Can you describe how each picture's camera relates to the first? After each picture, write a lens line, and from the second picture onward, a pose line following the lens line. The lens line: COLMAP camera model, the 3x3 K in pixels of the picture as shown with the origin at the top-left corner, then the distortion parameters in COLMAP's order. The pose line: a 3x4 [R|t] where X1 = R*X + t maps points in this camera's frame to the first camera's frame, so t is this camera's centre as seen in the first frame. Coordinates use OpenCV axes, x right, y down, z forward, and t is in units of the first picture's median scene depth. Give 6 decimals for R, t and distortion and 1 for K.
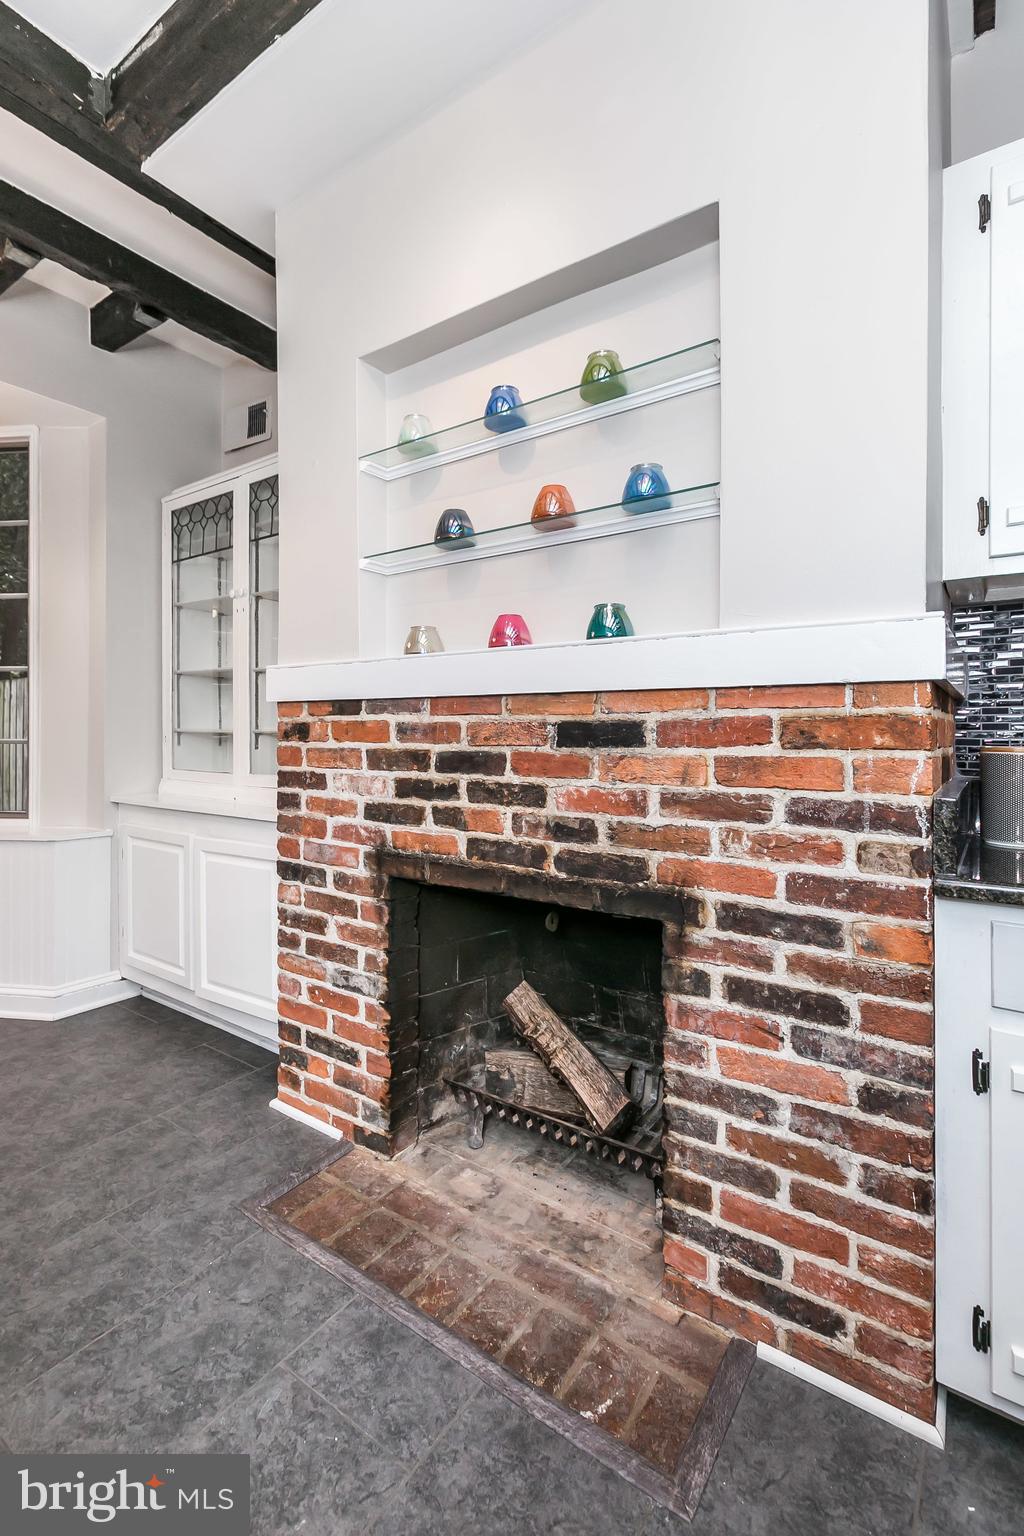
lens RADIAL K [[691.4, 0, 494.7], [0, 691.4, 737.4], [0, 0, 1]] dist [0.003824, 0.000451]
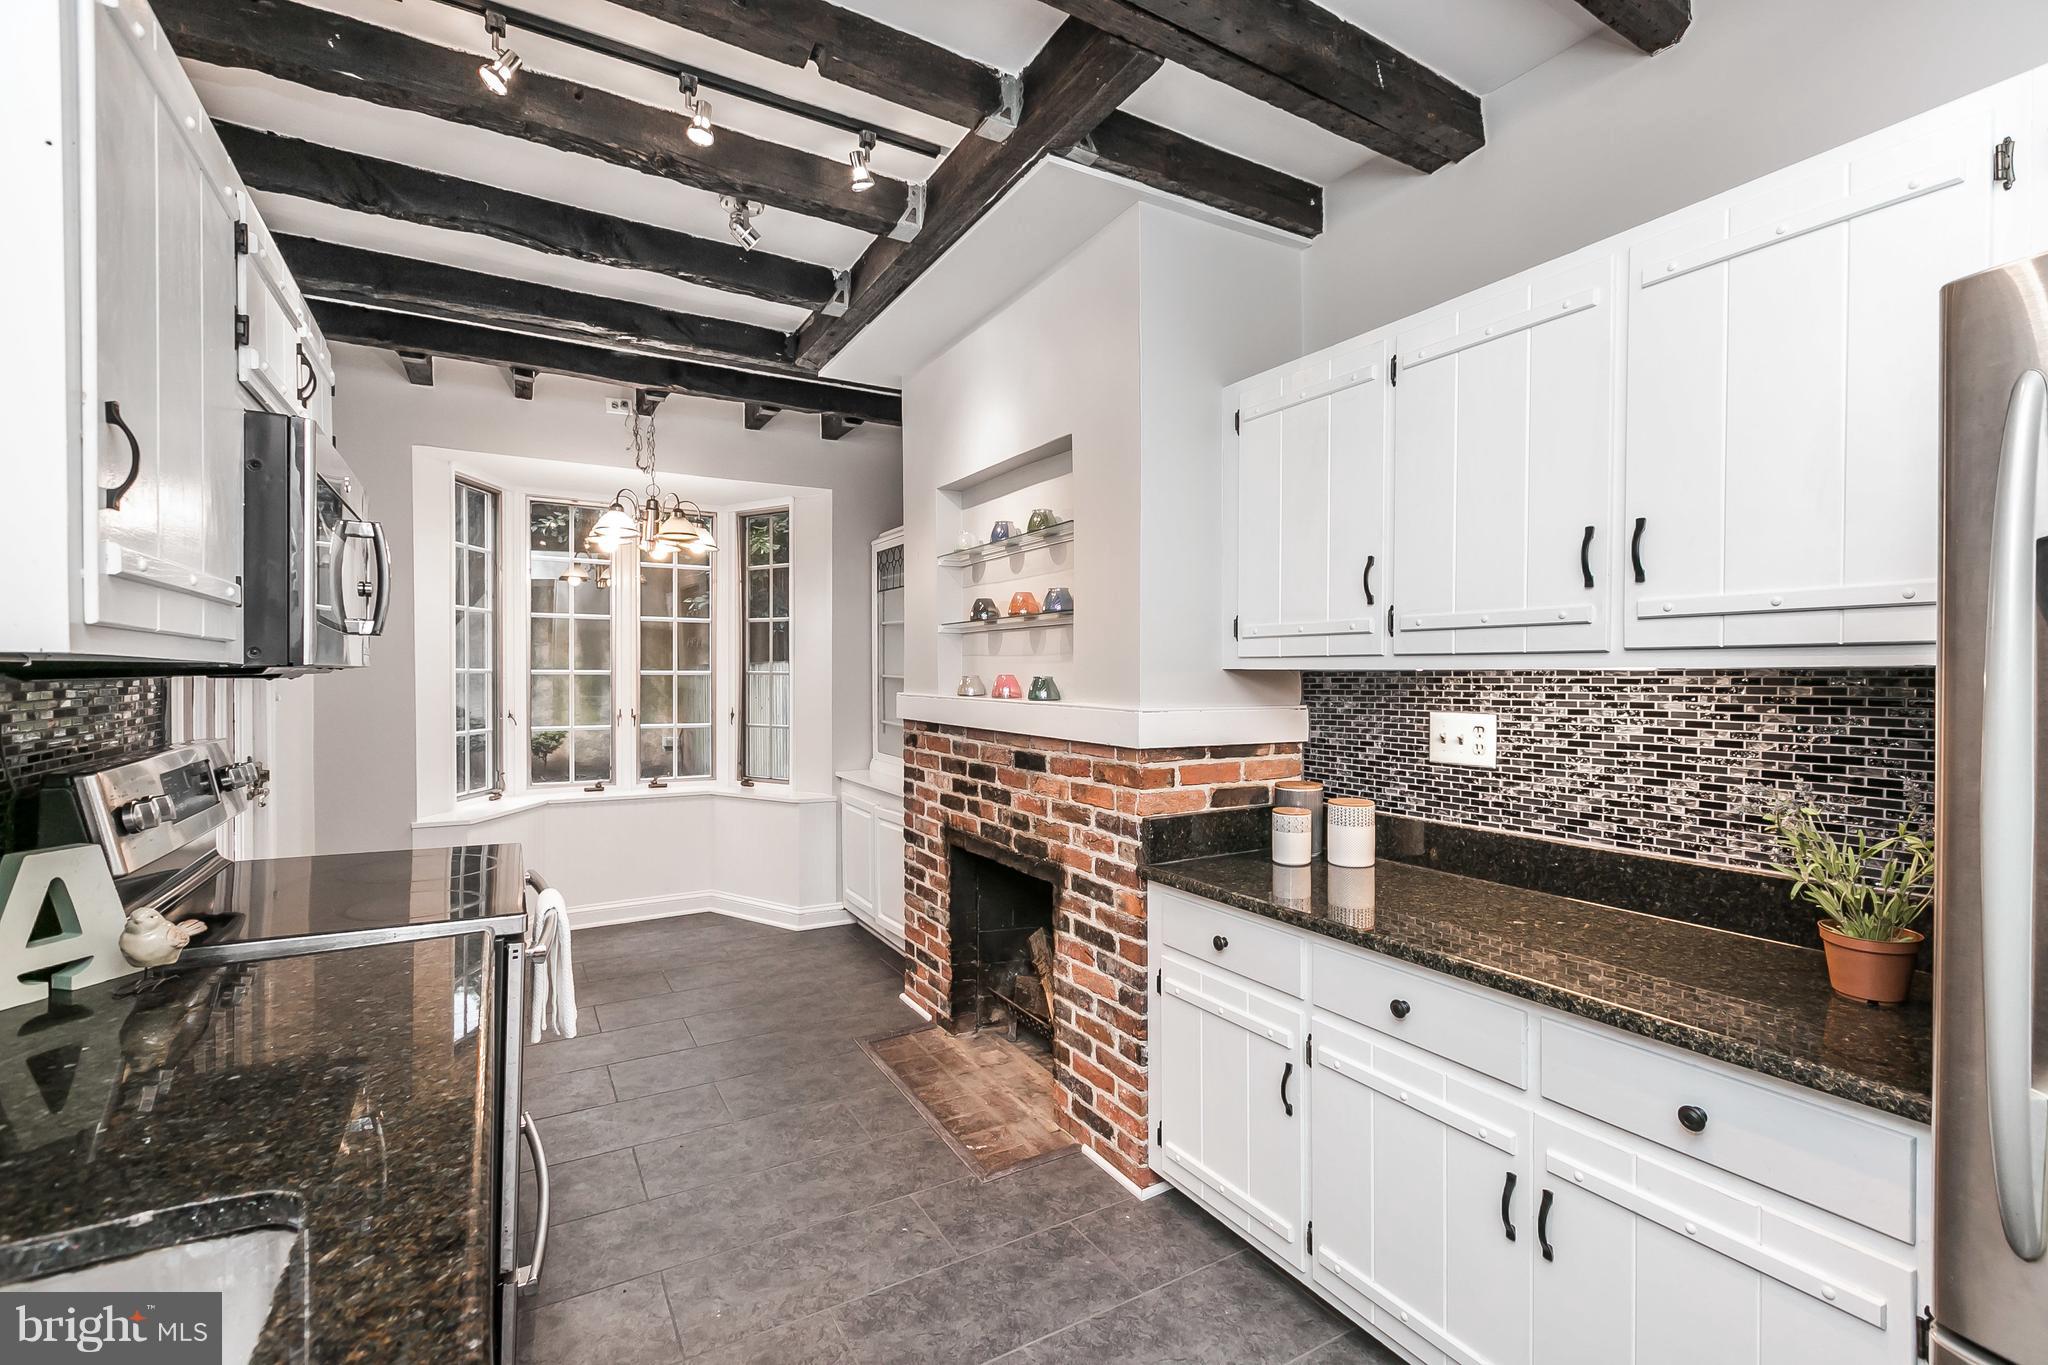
lens RADIAL K [[921.8, 0, 1040.8], [0, 921.8, 682.5], [0, 0, 1]] dist [0.003824, 0.000451]
pose [[0.911377, 0.006051, -0.411527, 1.074360], [-0.001684, 0.999938, 0.010974, -0.215231], [0.411568, -0.009308, 0.911331, -0.920065]]
